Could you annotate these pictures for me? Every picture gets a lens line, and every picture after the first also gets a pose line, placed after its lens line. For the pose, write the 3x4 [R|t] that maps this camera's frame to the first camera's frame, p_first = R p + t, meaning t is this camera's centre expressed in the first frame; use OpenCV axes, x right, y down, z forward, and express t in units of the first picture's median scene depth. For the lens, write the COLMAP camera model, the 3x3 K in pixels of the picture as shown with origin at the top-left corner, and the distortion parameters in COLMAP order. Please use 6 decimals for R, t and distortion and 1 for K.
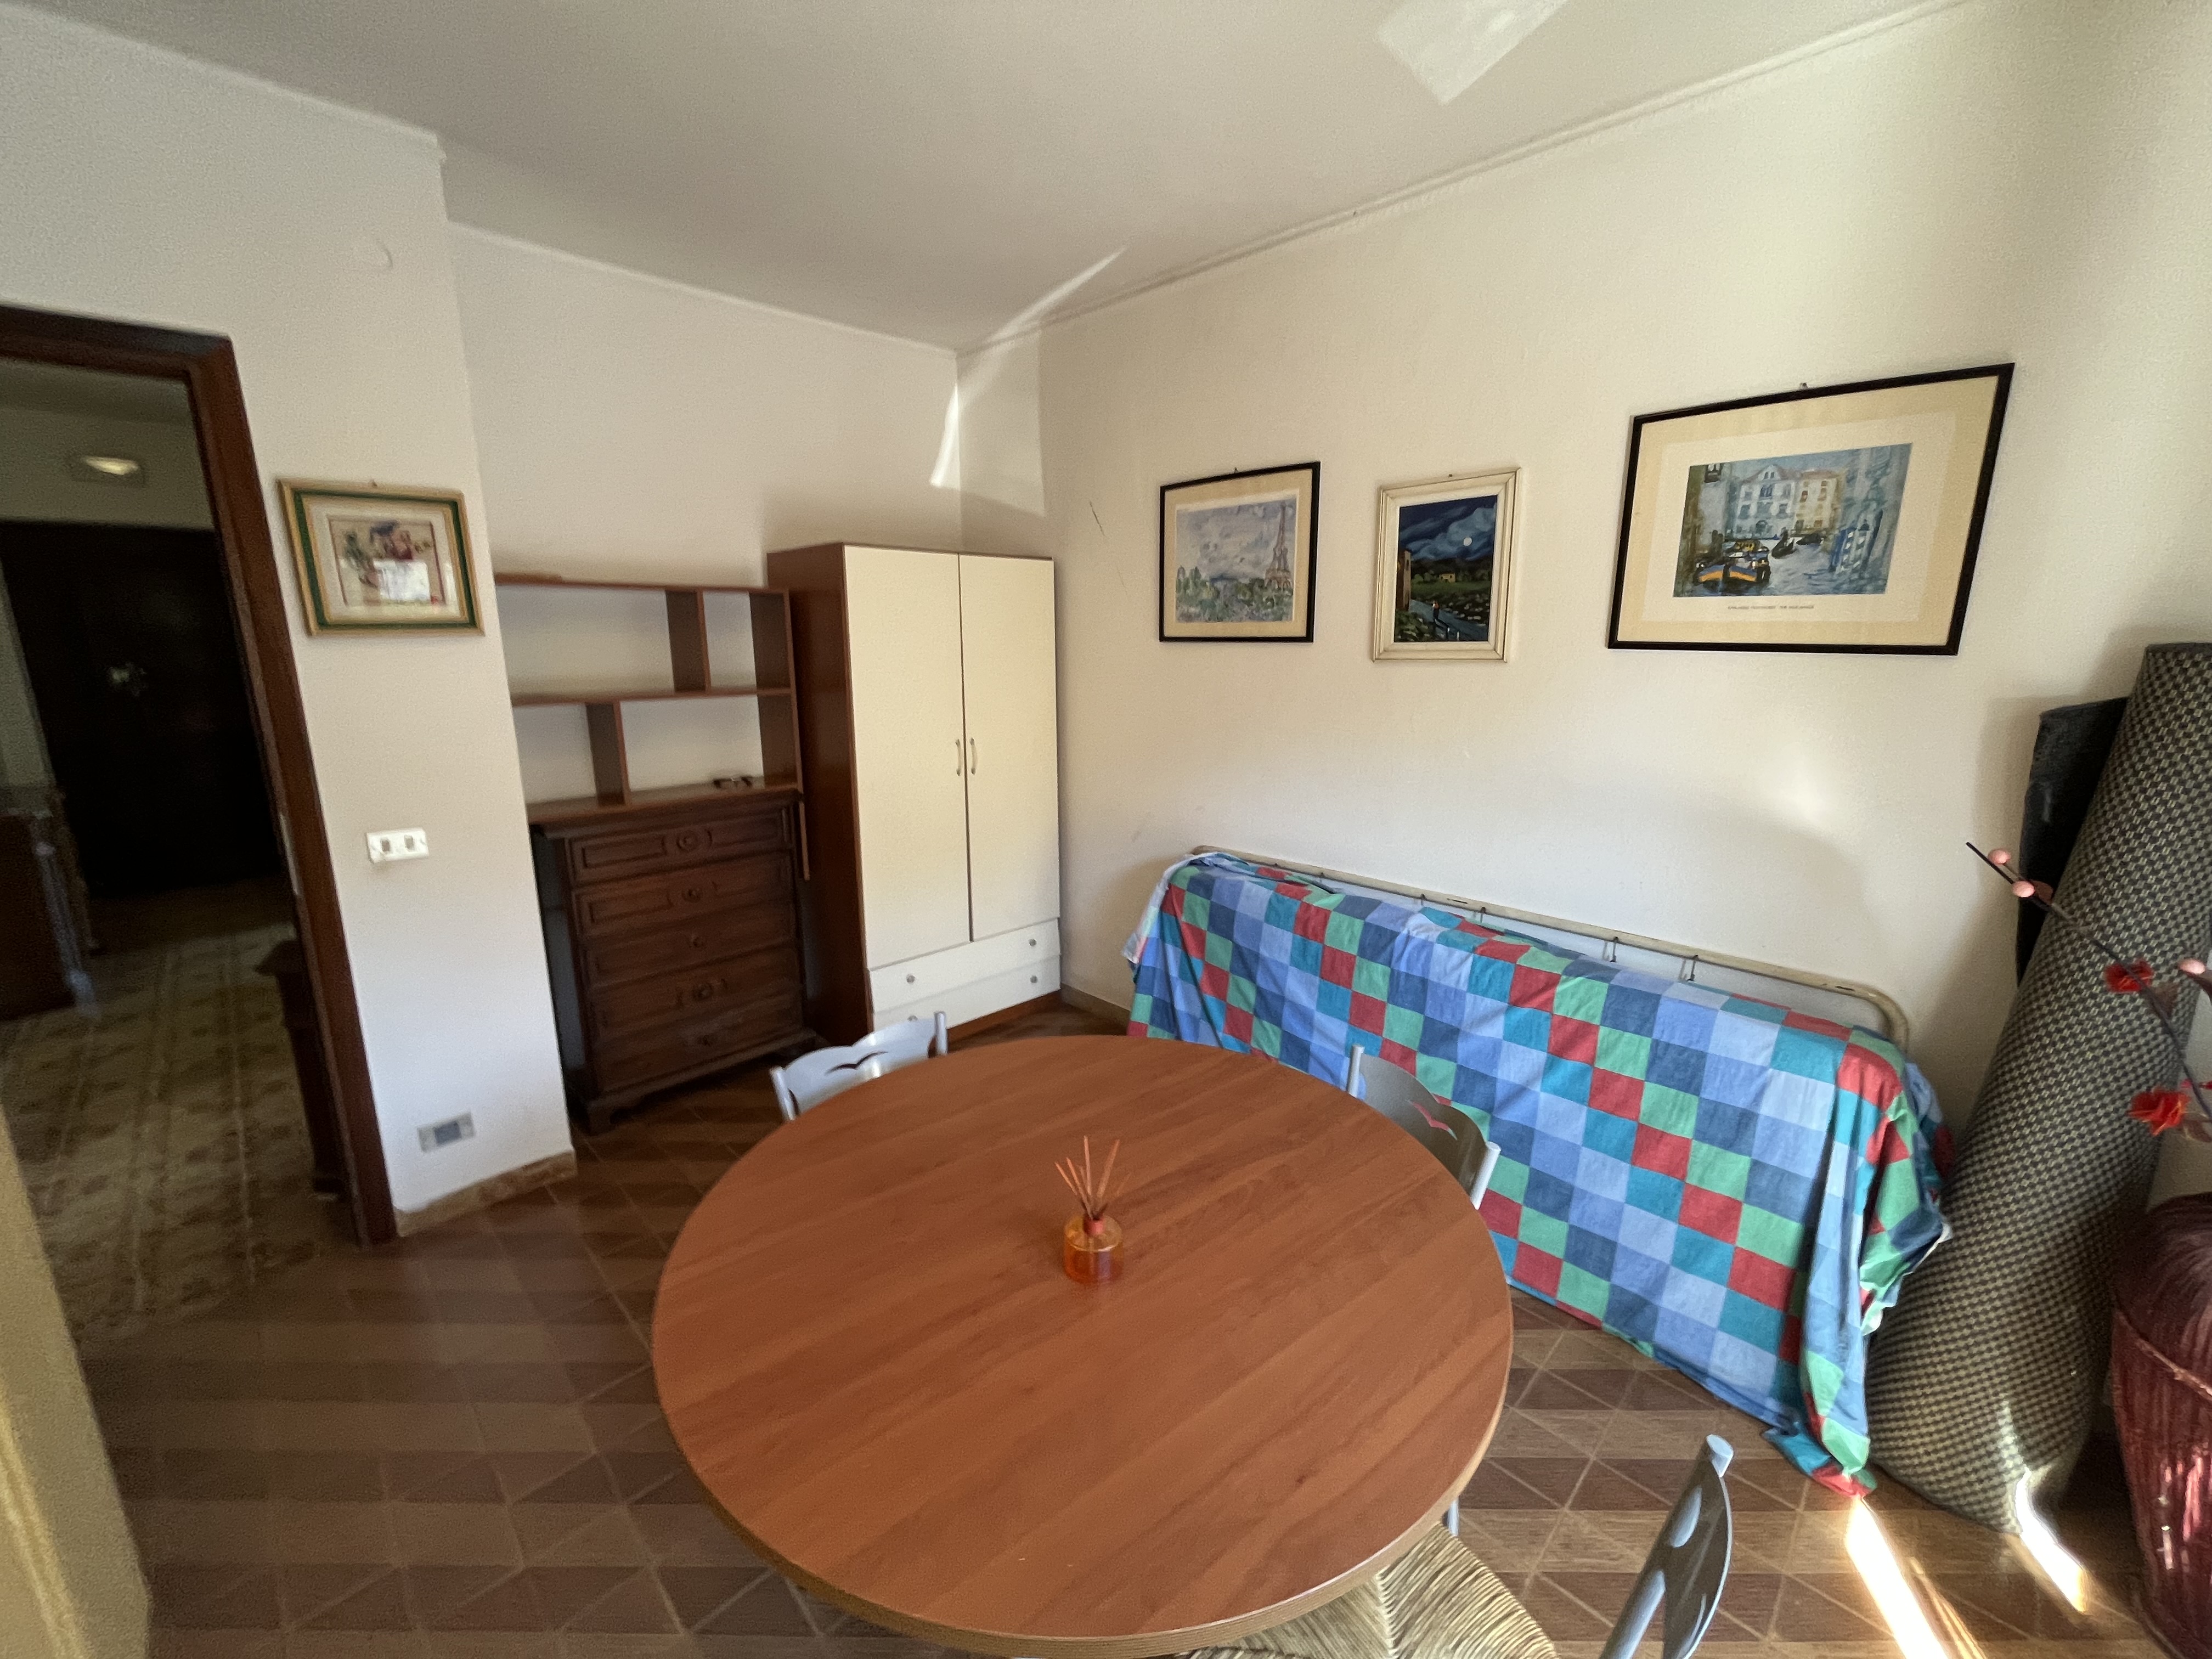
lens RADIAL K [[894.4, 0, 1121.9], [0, 894.4, 826.3], [0, 0, 1]] dist [-0.004670, 0.000044]
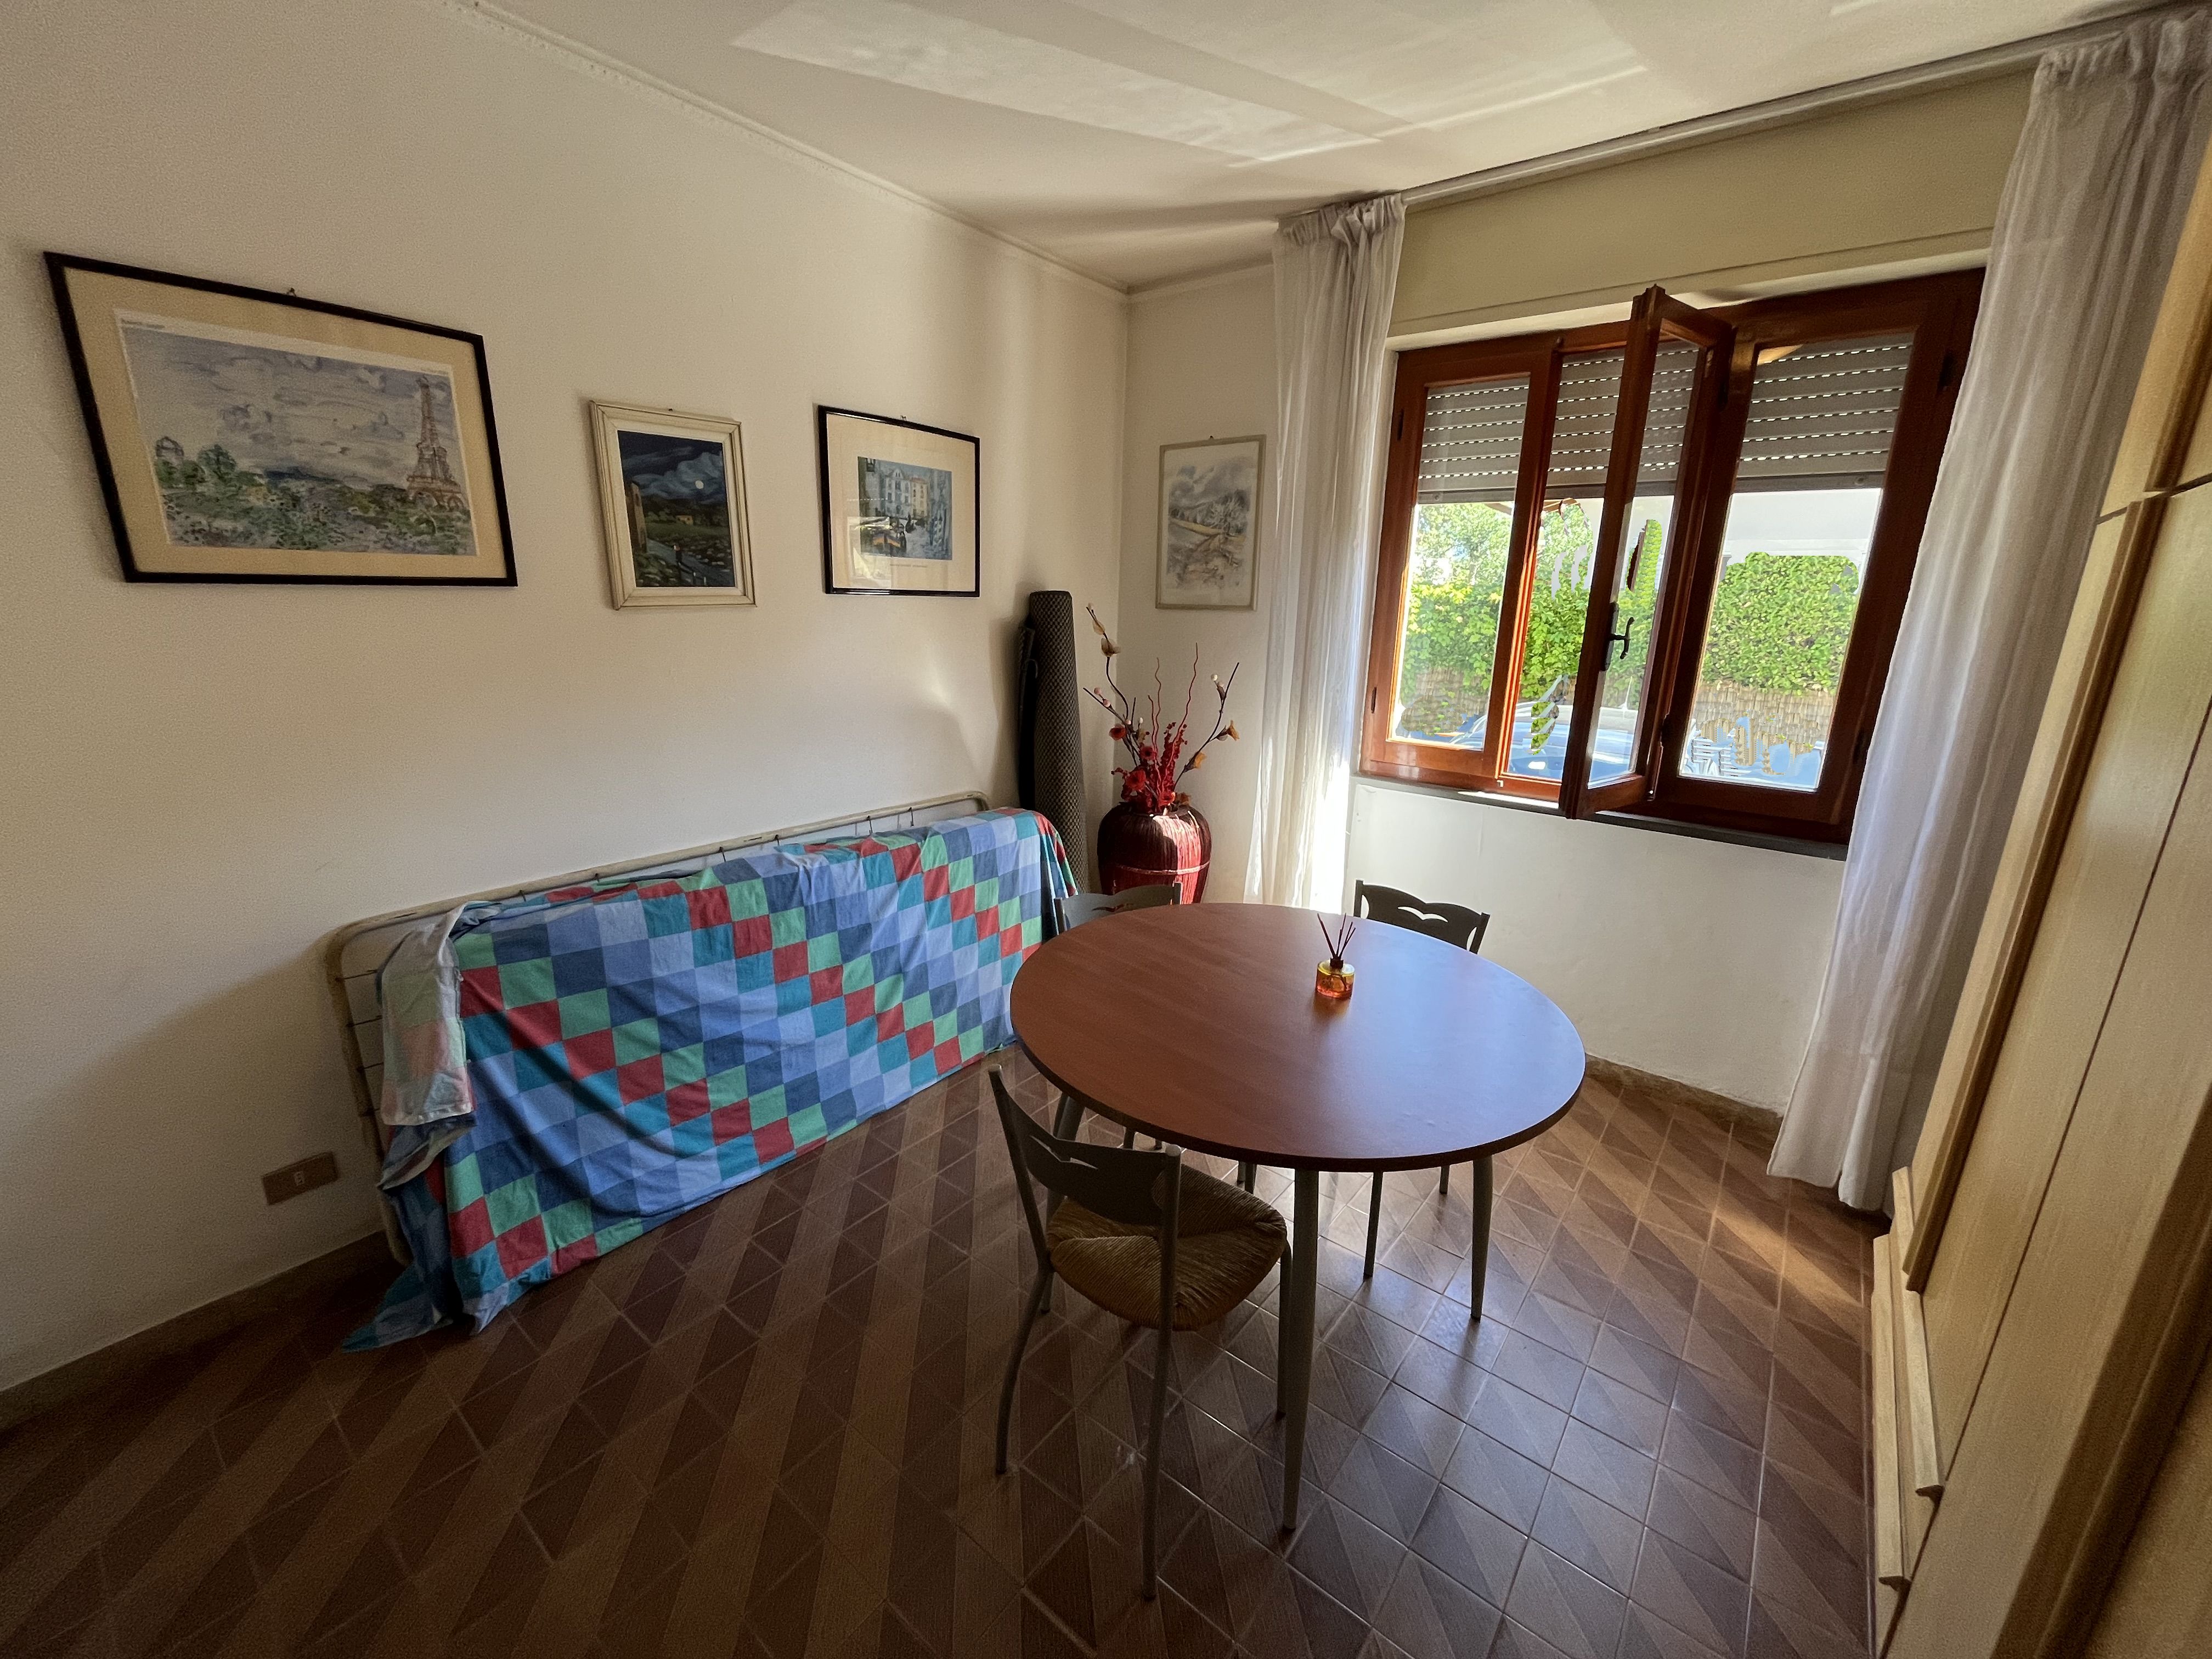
lens RADIAL K [[894.4, 0, 1119.1], [0, 894.4, 826.4], [0, 0, 1]] dist [-0.004670, 0.000044]
pose [[-0.116676, -0.259421, 0.958691, -0.695427], [0.184276, 0.942868, 0.277566, -0.146472], [-0.975925, 0.209049, -0.062205, 0.669061]]
